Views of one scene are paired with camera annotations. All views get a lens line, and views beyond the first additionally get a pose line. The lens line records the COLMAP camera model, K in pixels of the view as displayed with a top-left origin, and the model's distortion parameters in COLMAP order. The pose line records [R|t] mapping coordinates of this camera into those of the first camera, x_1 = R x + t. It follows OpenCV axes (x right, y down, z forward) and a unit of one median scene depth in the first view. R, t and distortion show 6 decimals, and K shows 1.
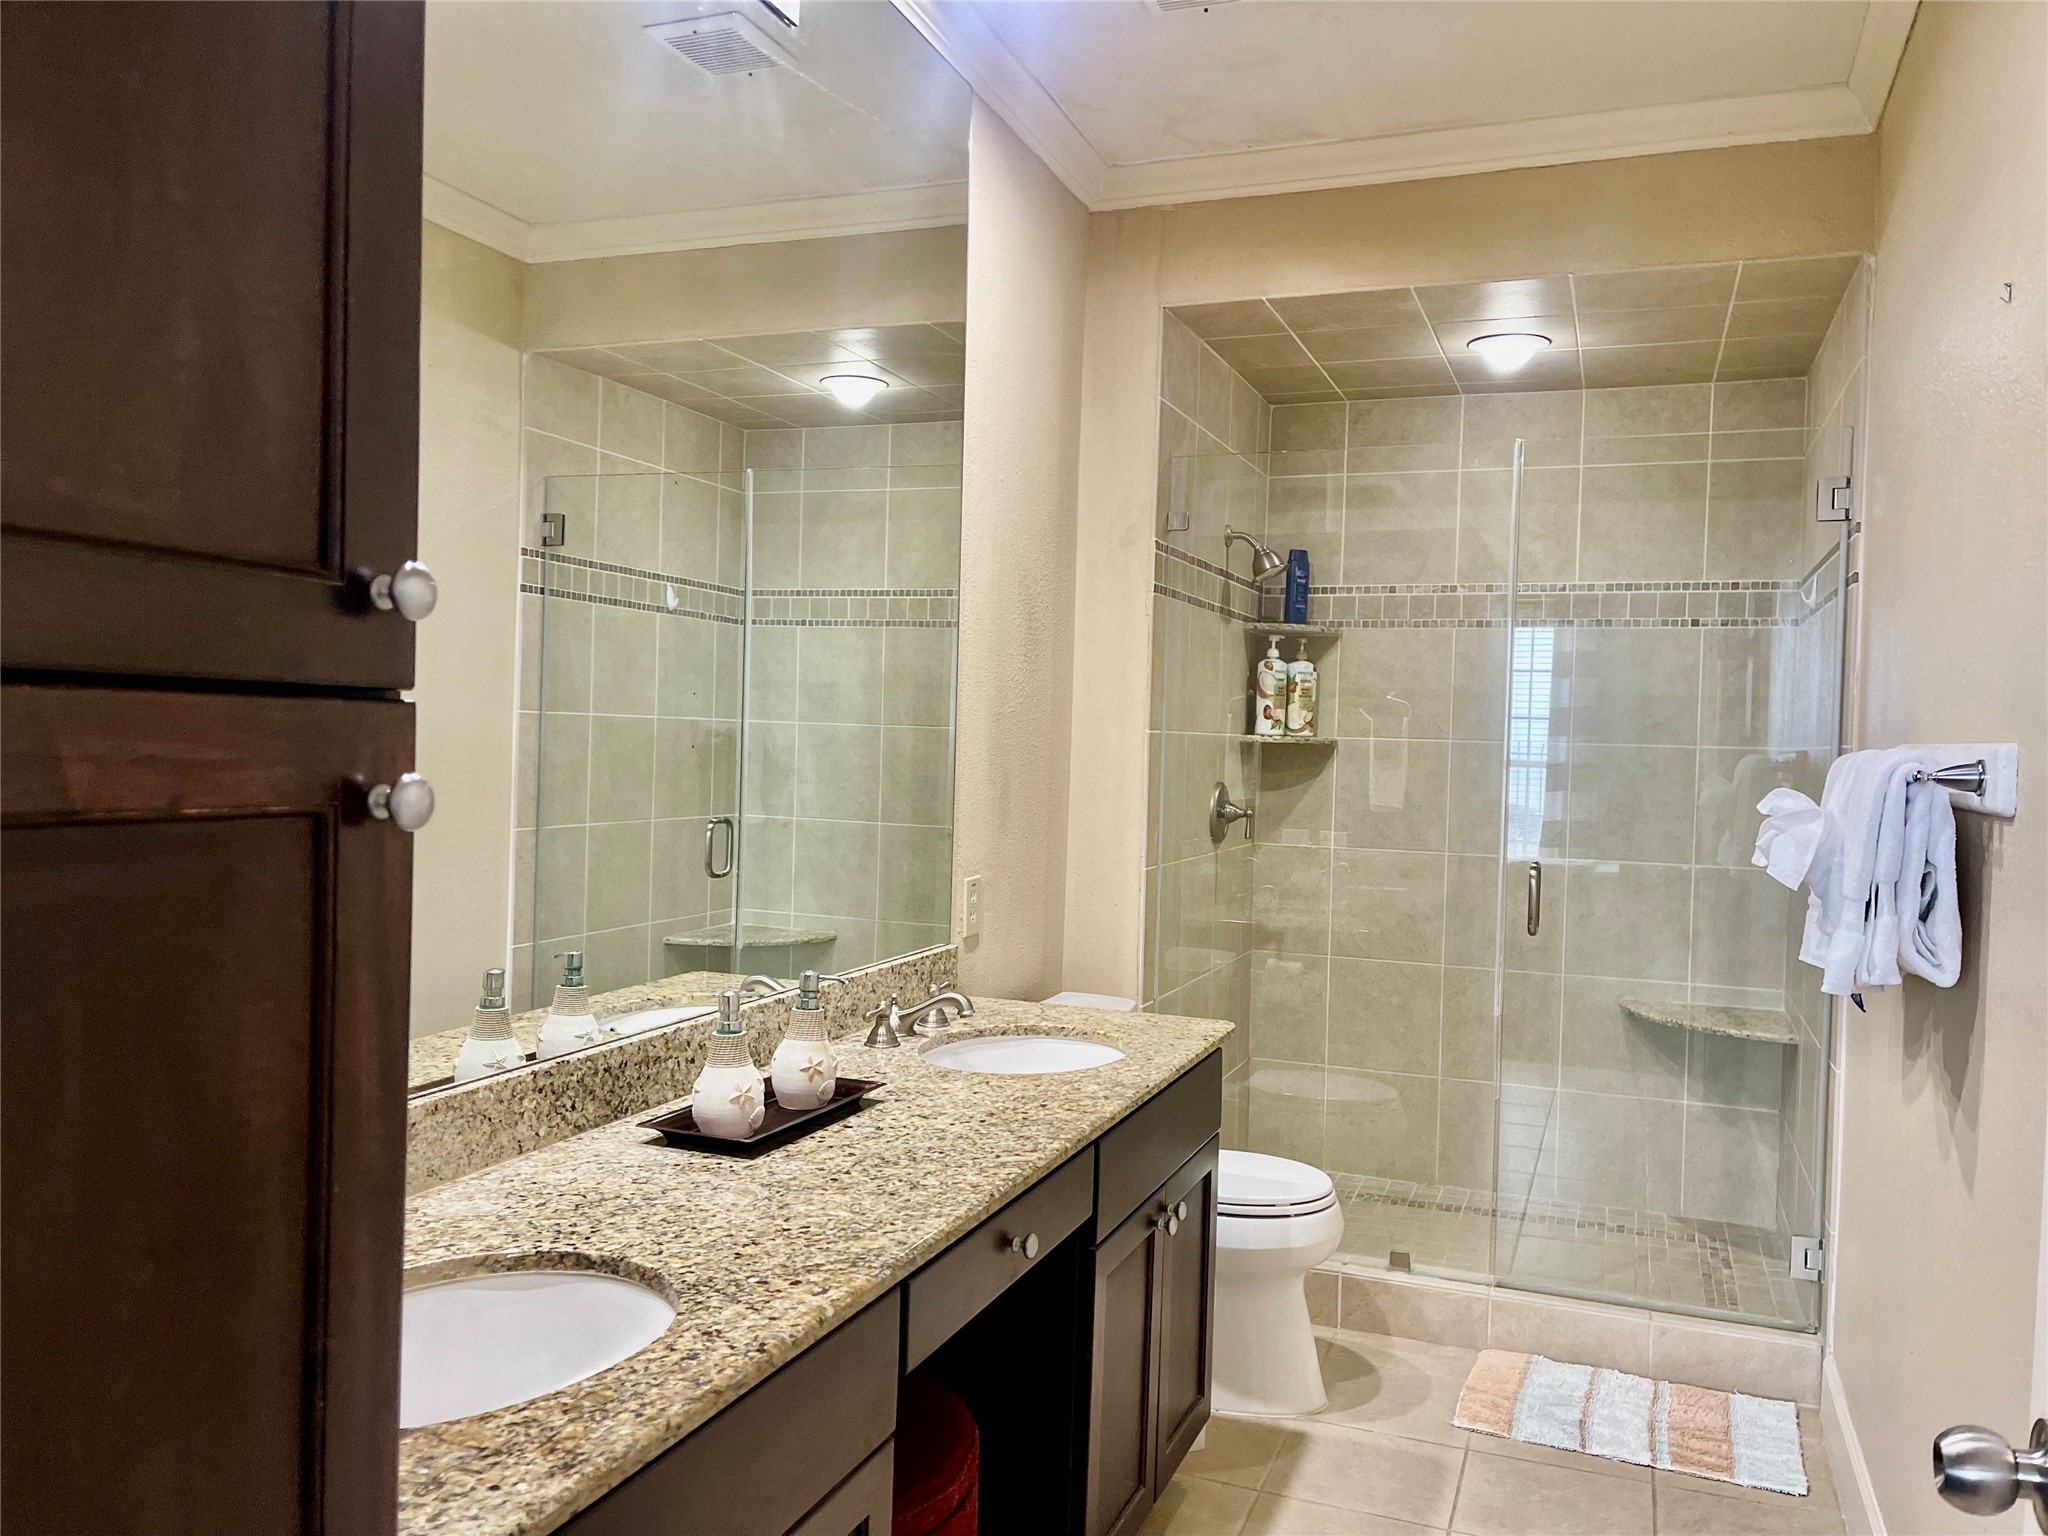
lens RADIAL K [[1536.8, 0, 1034.9], [0, 1536.8, 779.8], [0, 0, 1]] dist [0.052518, -0.060829]
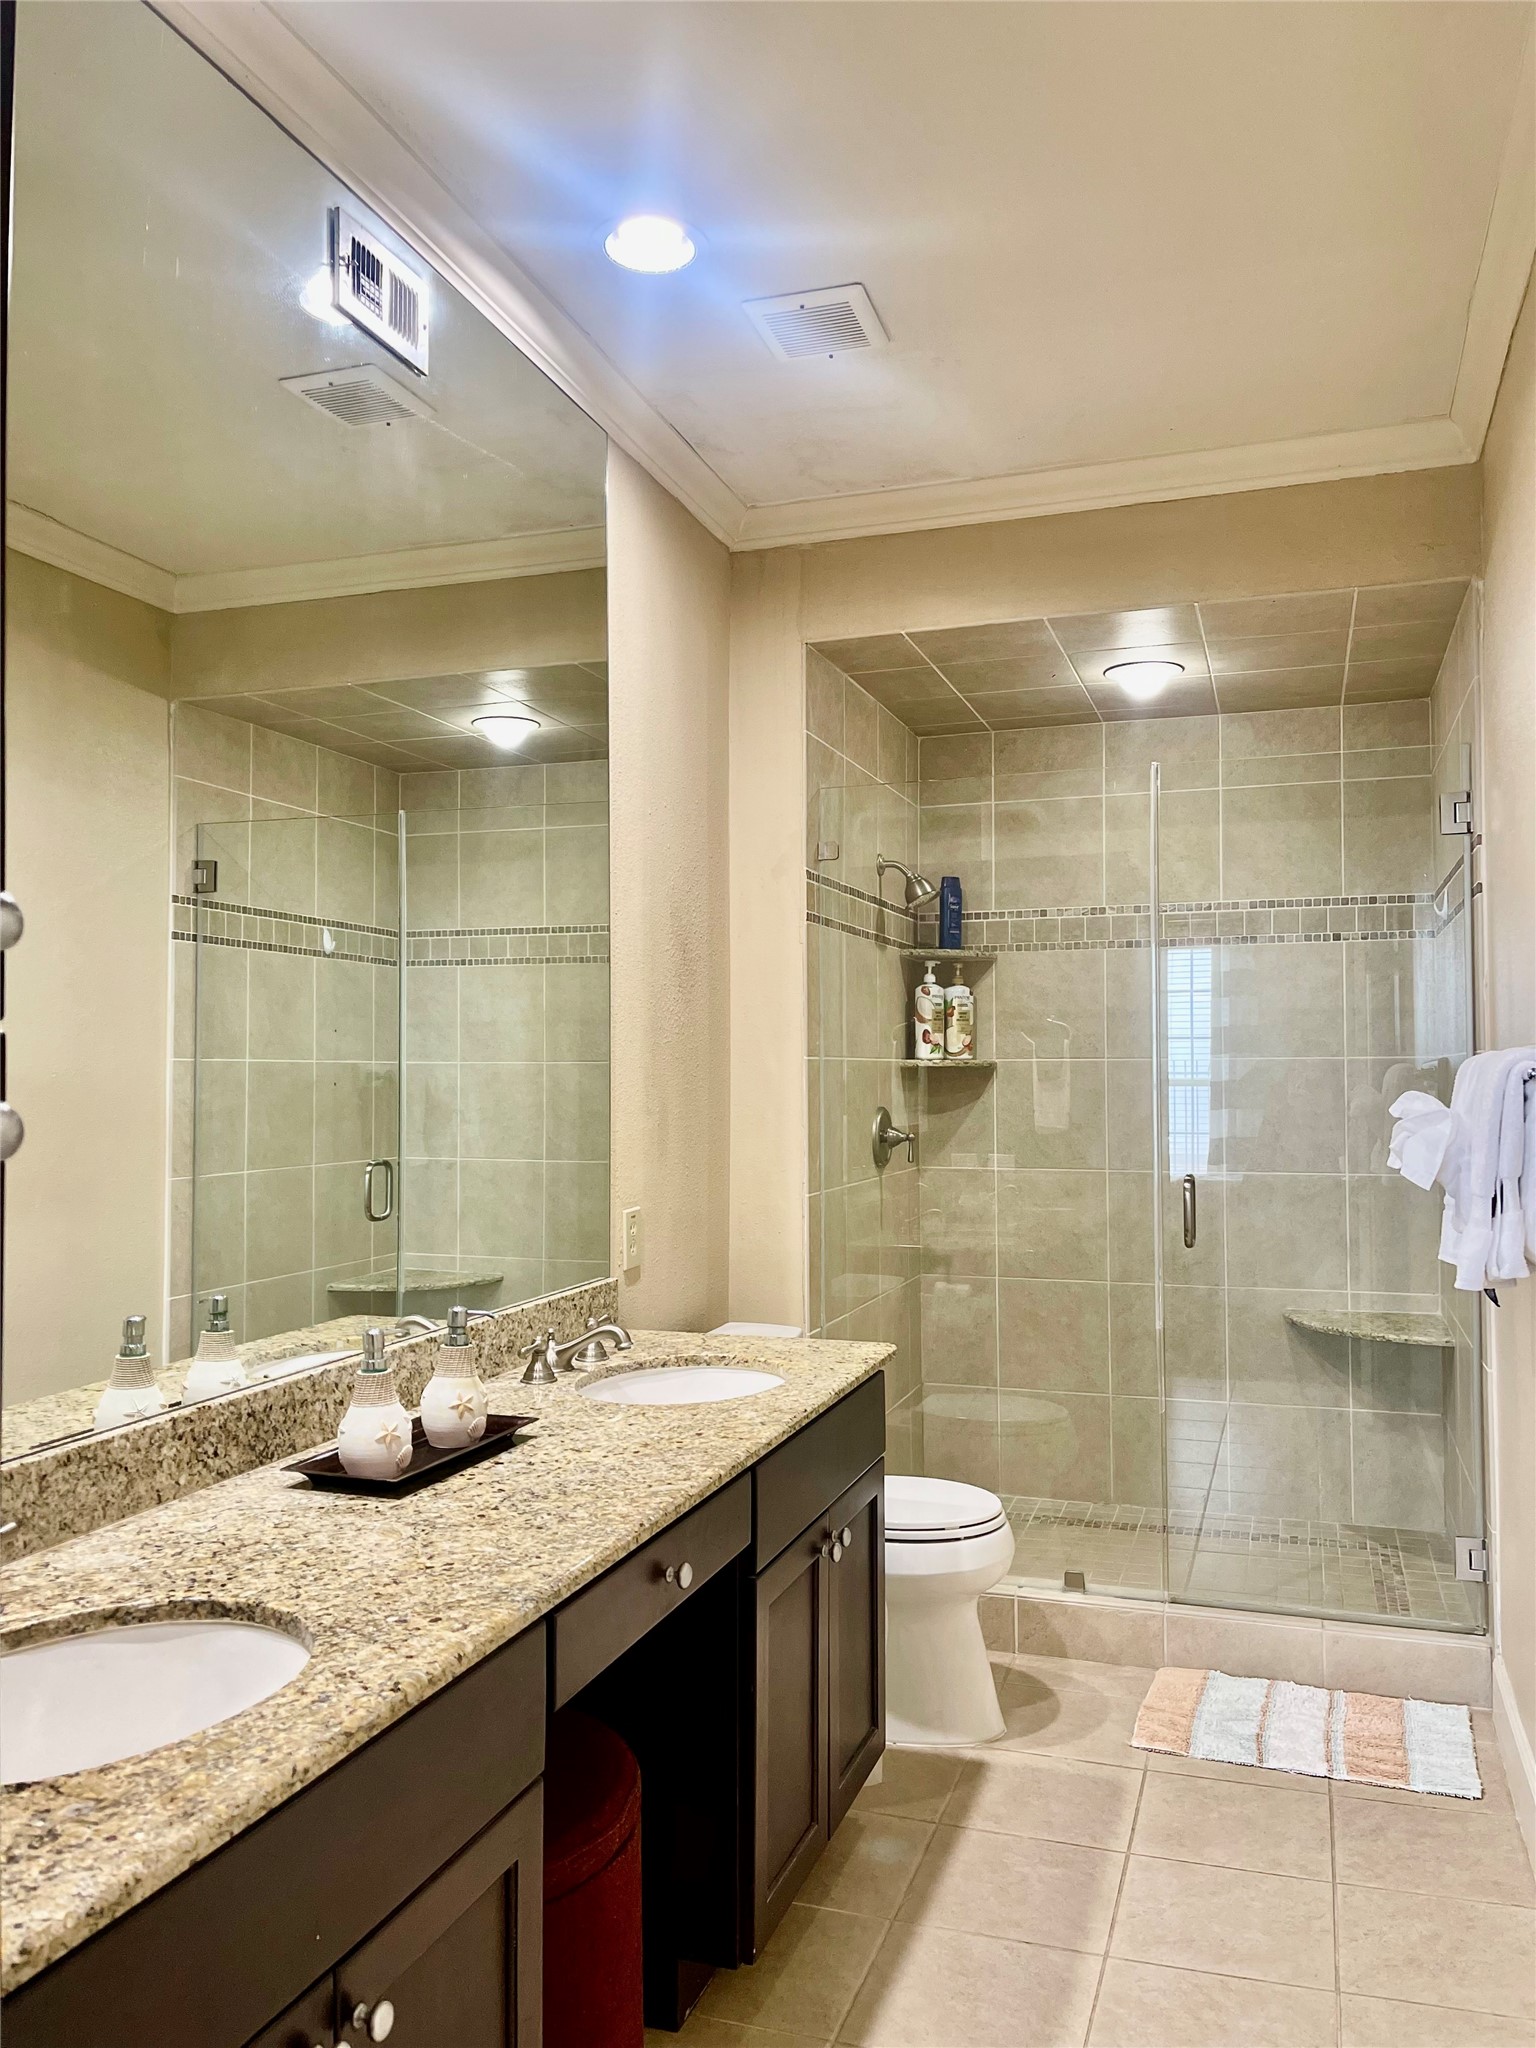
lens RADIAL K [[1536.8, 0, 773.7], [0, 1536.8, 1041.5], [0, 0, 1]] dist [0.052518, -0.060829]
pose [[0.998712, -0.031103, 0.040081, 0.014736], [0.032992, 0.998332, -0.047373, 0.005105], [-0.038541, 0.048634, 0.998073, -0.004764]]
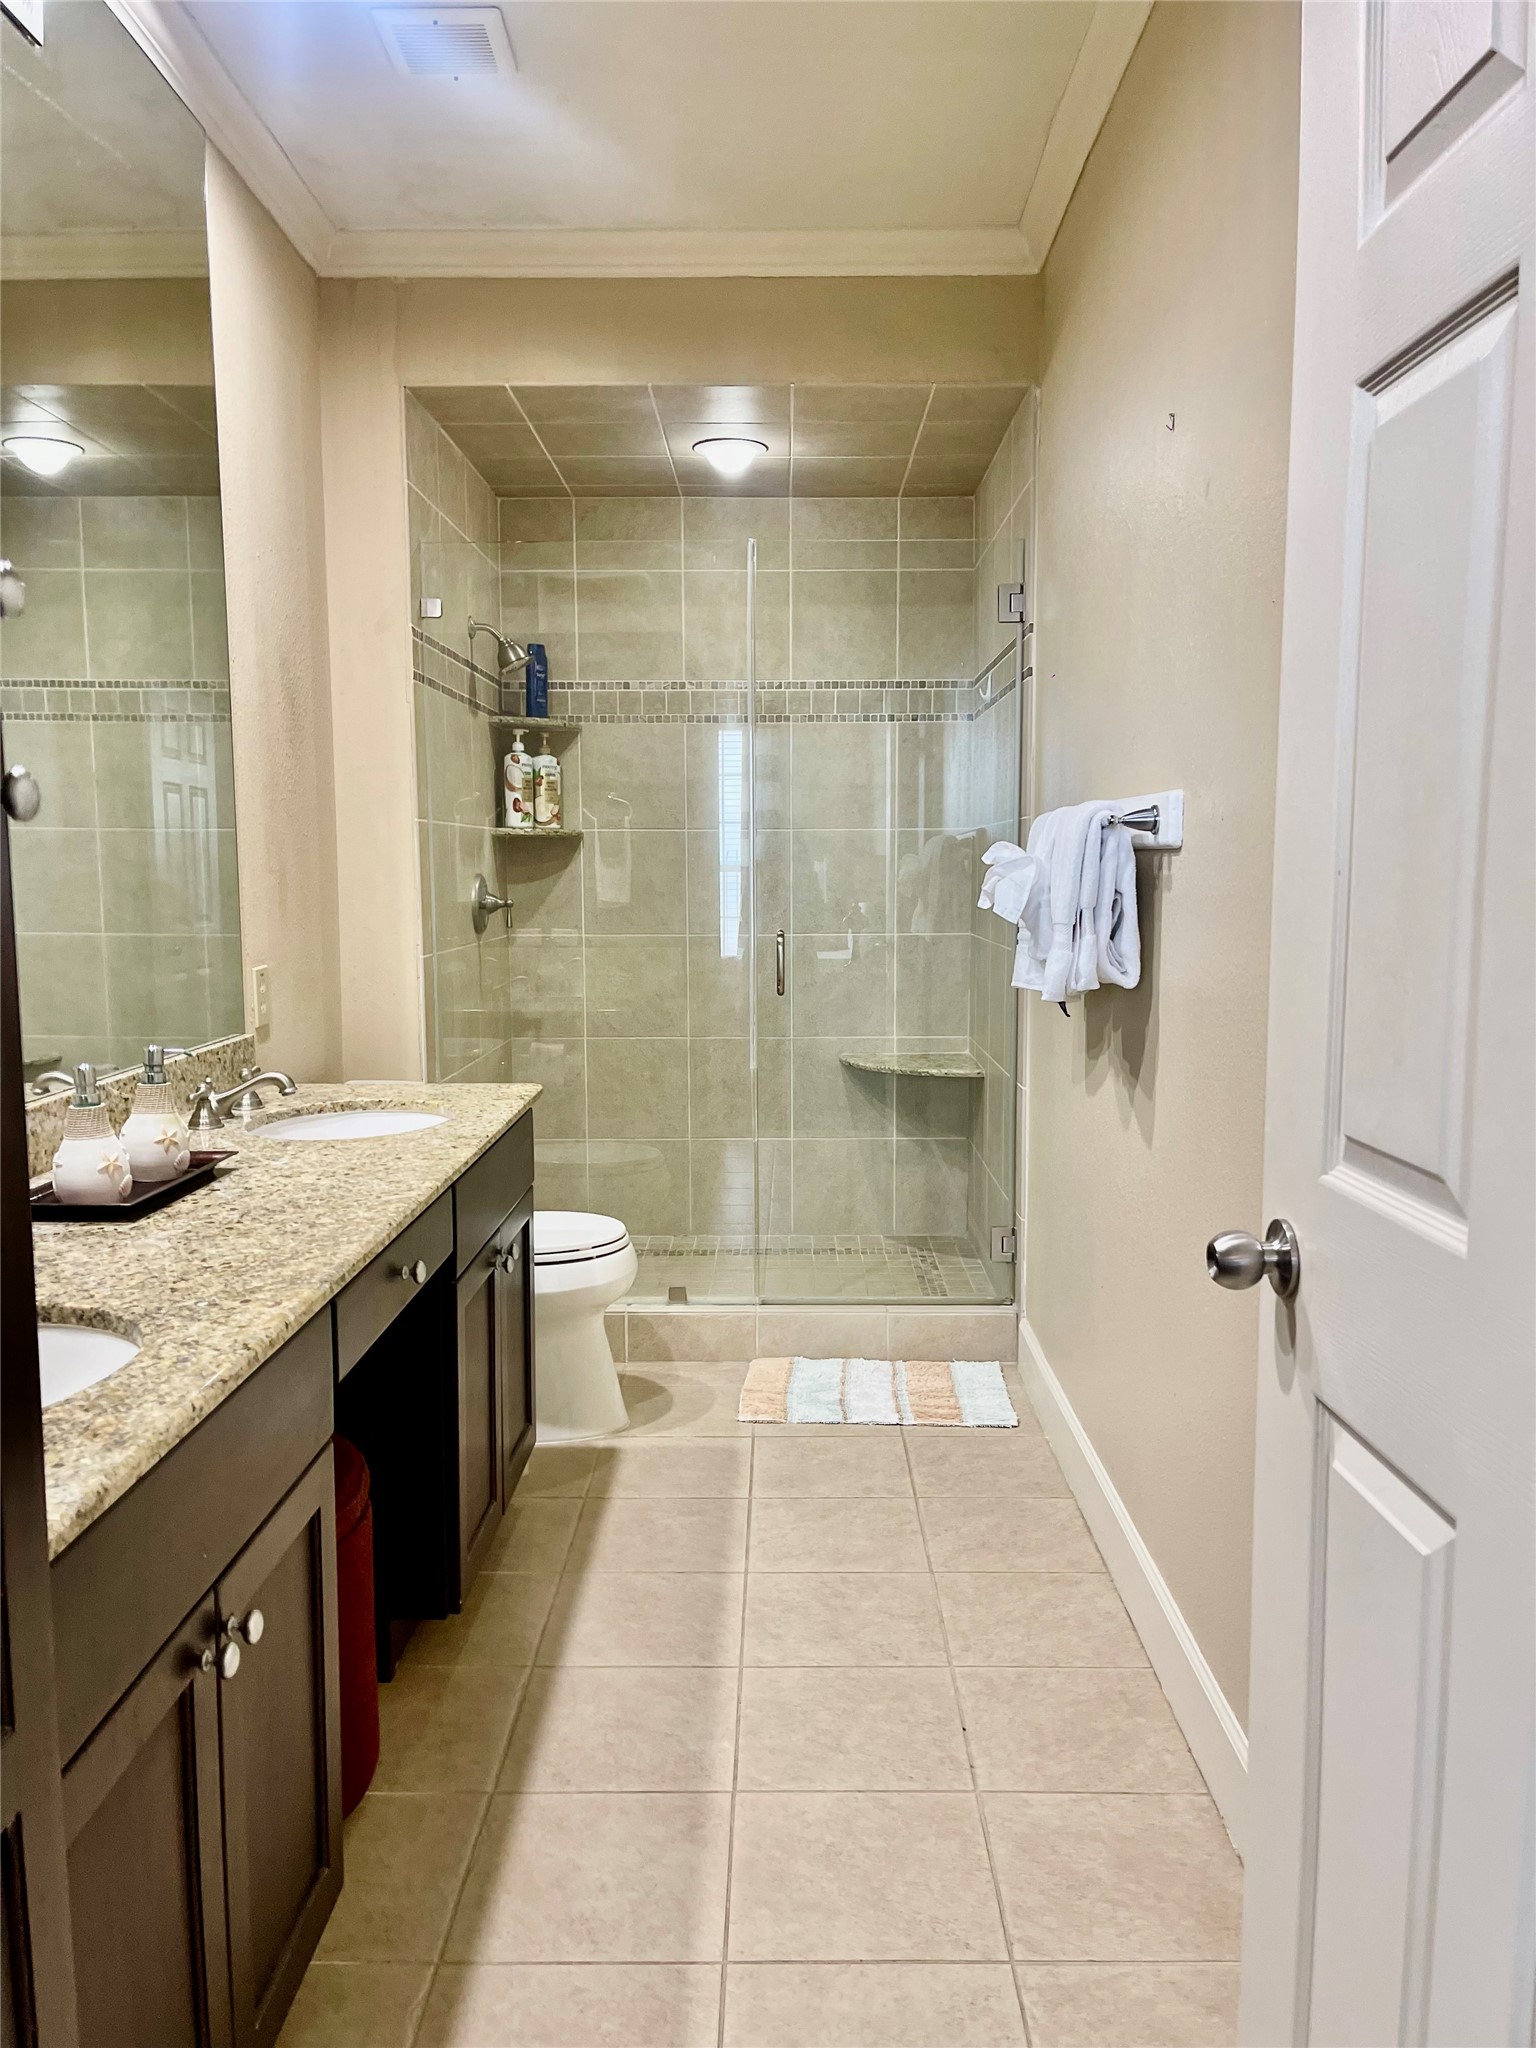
lens RADIAL K [[1538.9, 0, 763.5], [0, 1538.9, 1044.3], [0, 0, 1]] dist [0.049807, -0.054669]
pose [[0.938148, -0.070084, 0.339066, -0.077088], [0.038135, 0.994257, 0.099995, 0.025514], [-0.344127, -0.080880, 0.935433, -0.048689]]
